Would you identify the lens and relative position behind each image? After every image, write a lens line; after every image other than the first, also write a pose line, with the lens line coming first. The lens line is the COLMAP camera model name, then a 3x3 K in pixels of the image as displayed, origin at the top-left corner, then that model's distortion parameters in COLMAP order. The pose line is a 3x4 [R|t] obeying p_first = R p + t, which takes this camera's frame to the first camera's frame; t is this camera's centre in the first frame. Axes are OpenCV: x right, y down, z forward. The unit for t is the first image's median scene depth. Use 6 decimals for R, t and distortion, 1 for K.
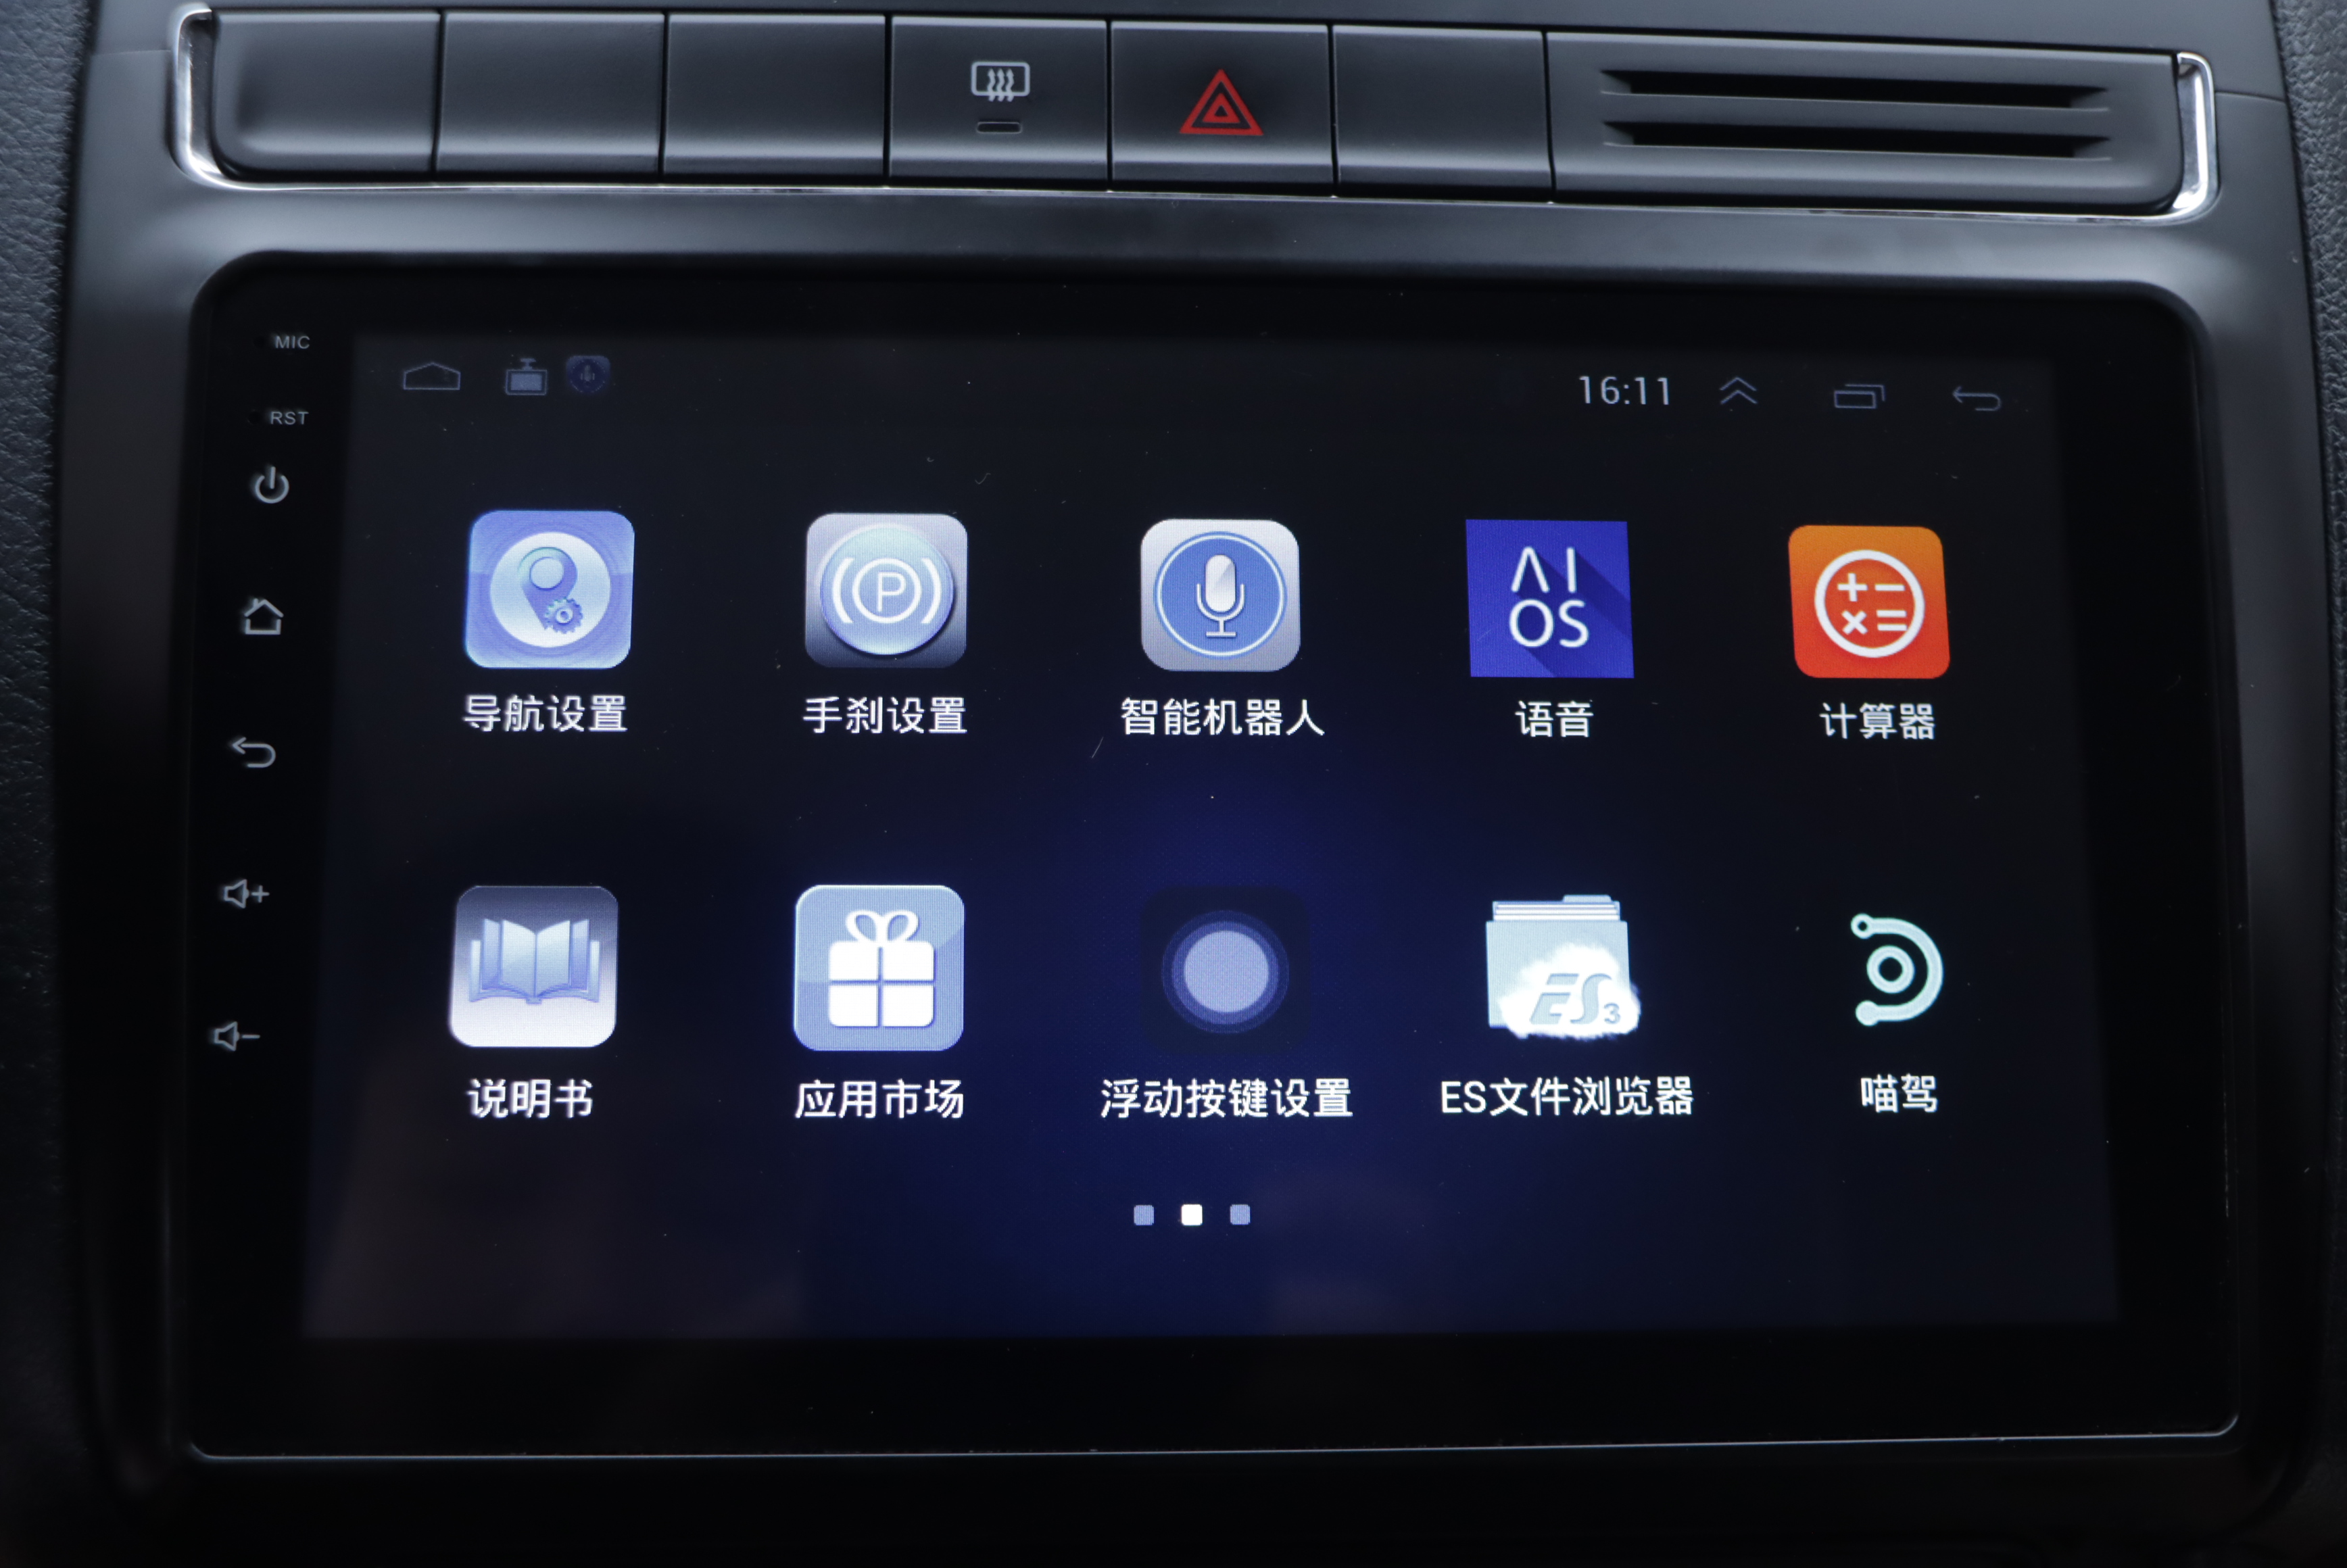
lens RADIAL K [[2649.6, 0, 1185.1], [0, 2649.6, 800.6], [0, 0, 1]] dist [-0.047986, 0.000000]
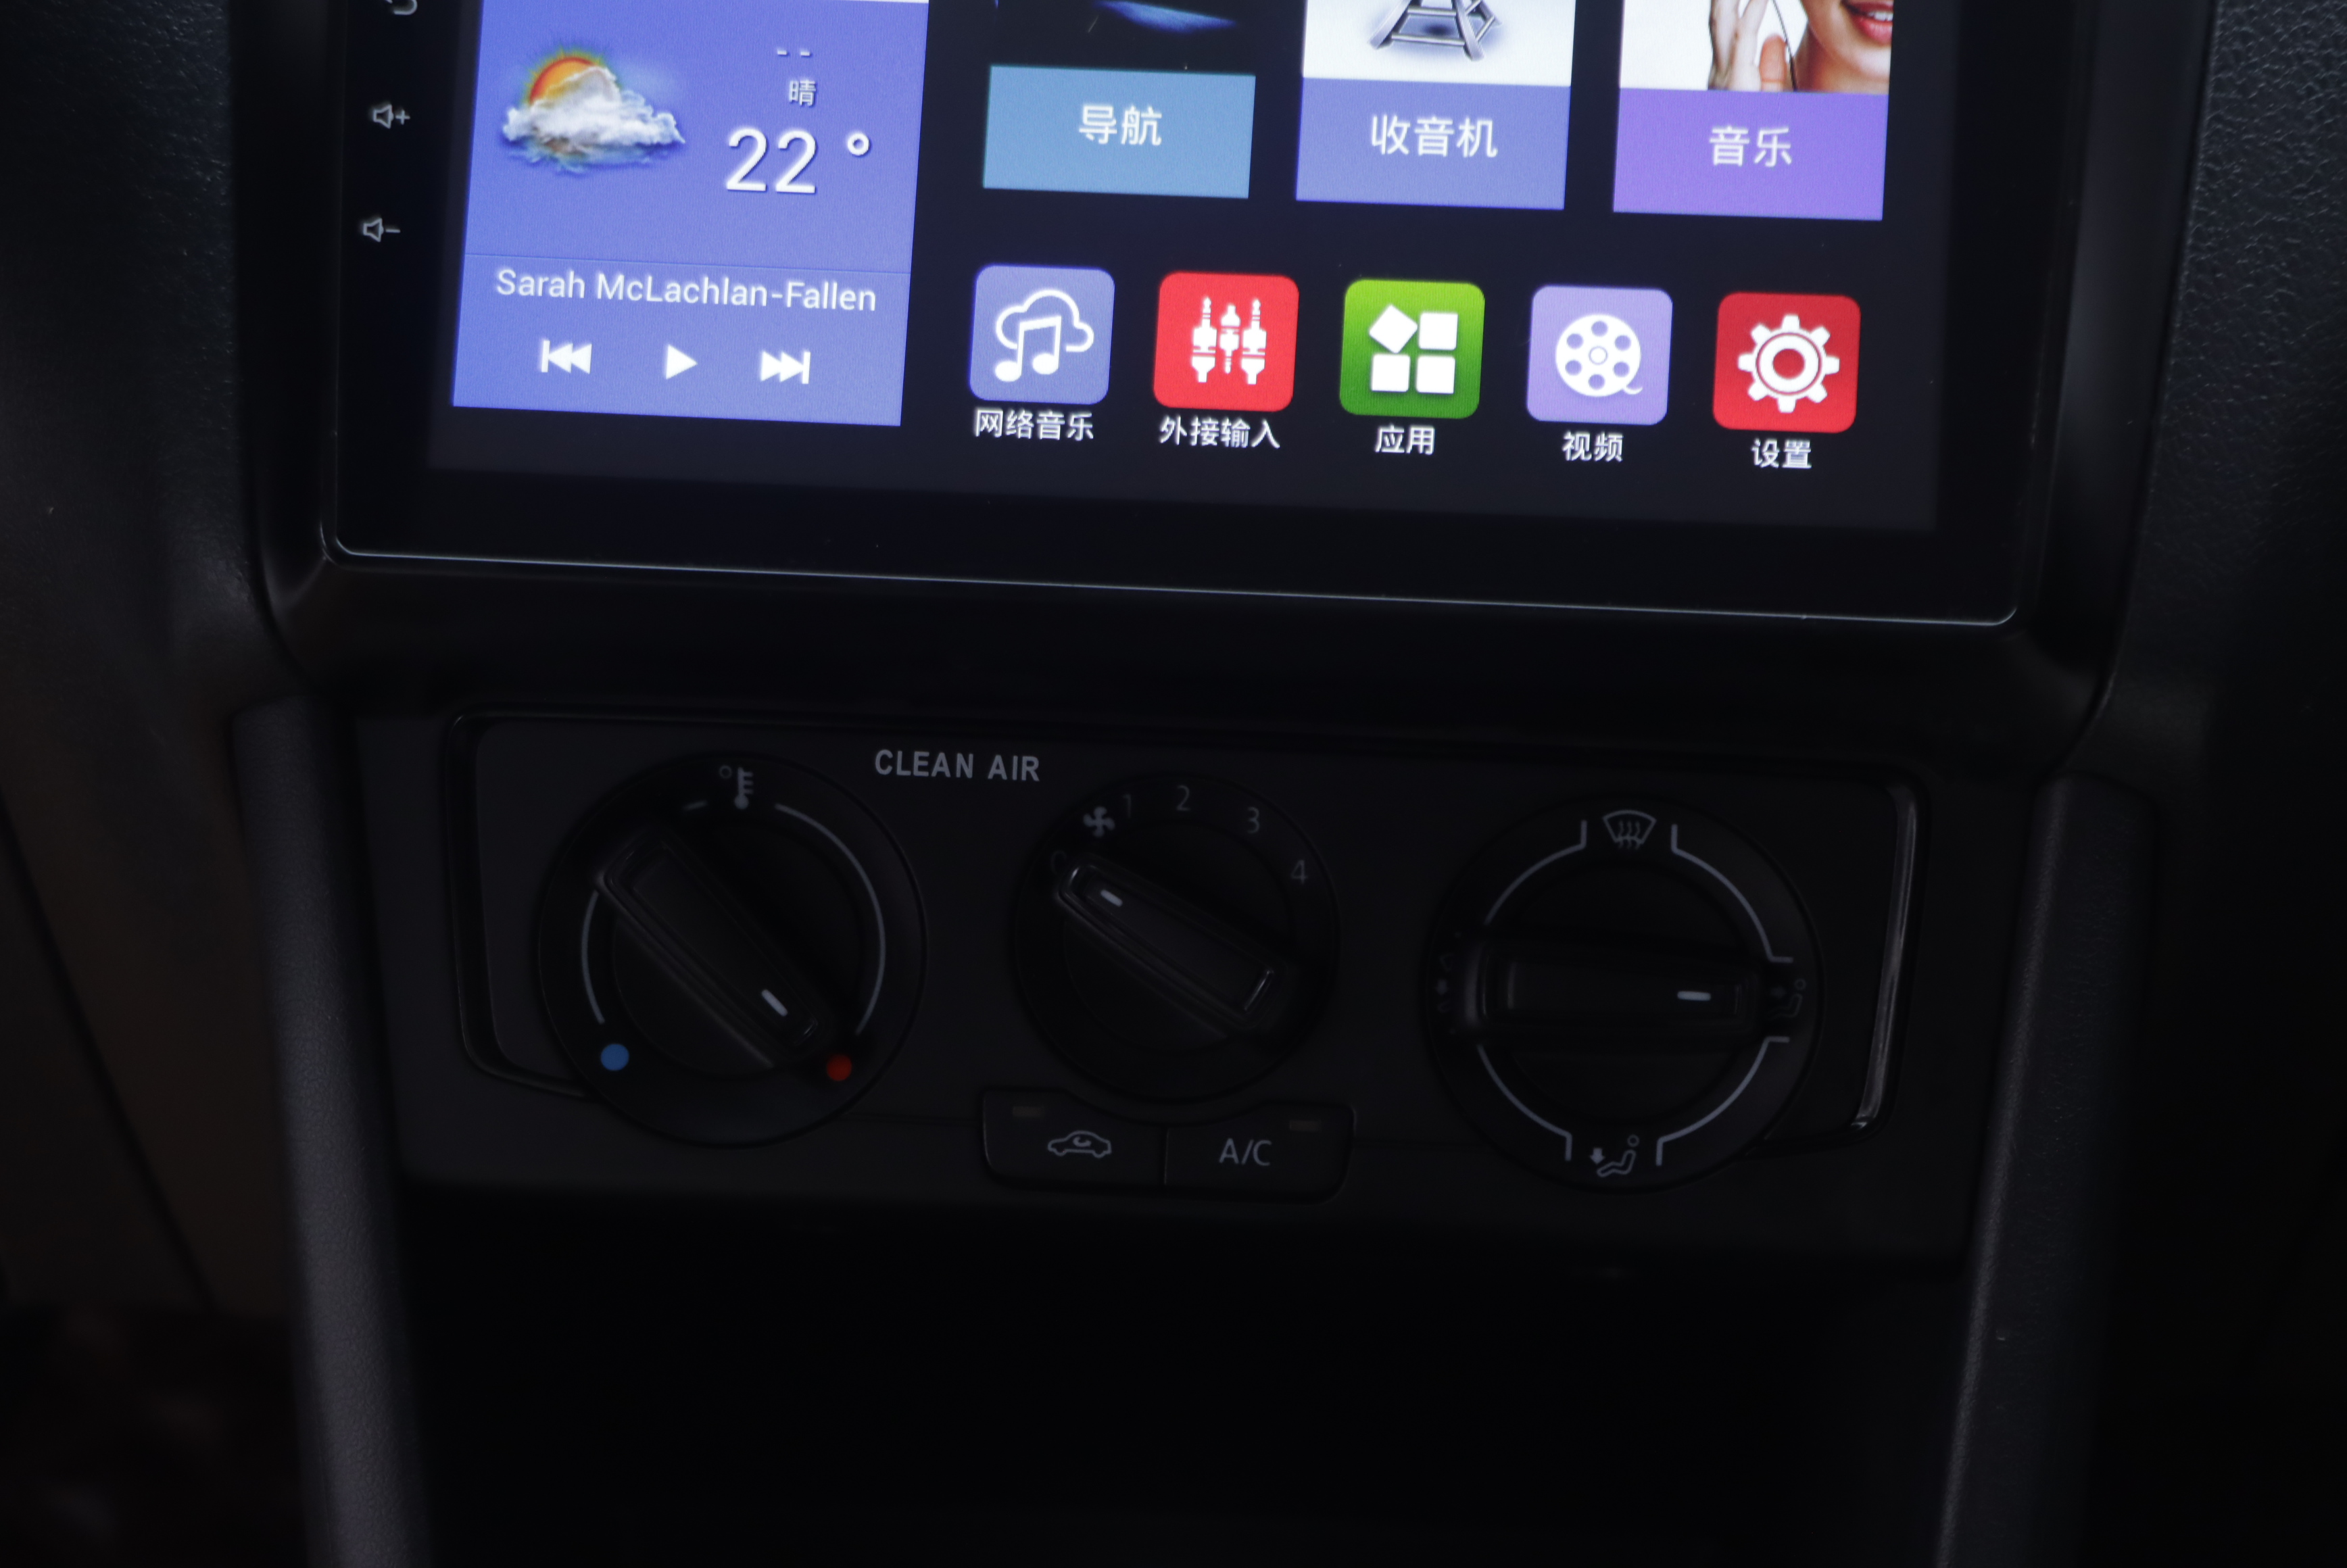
lens RADIAL K [[6998.6, 0, 1210.0], [0, 6998.6, 811.4], [0, 0, 1]] dist [0.401945, 0.000000]
pose [[0.987830, 0.041654, -0.149854, 0.522188], [-0.040763, 0.999128, 0.009013, 0.312393], [0.150098, -0.002794, 0.988667, -2.180215]]
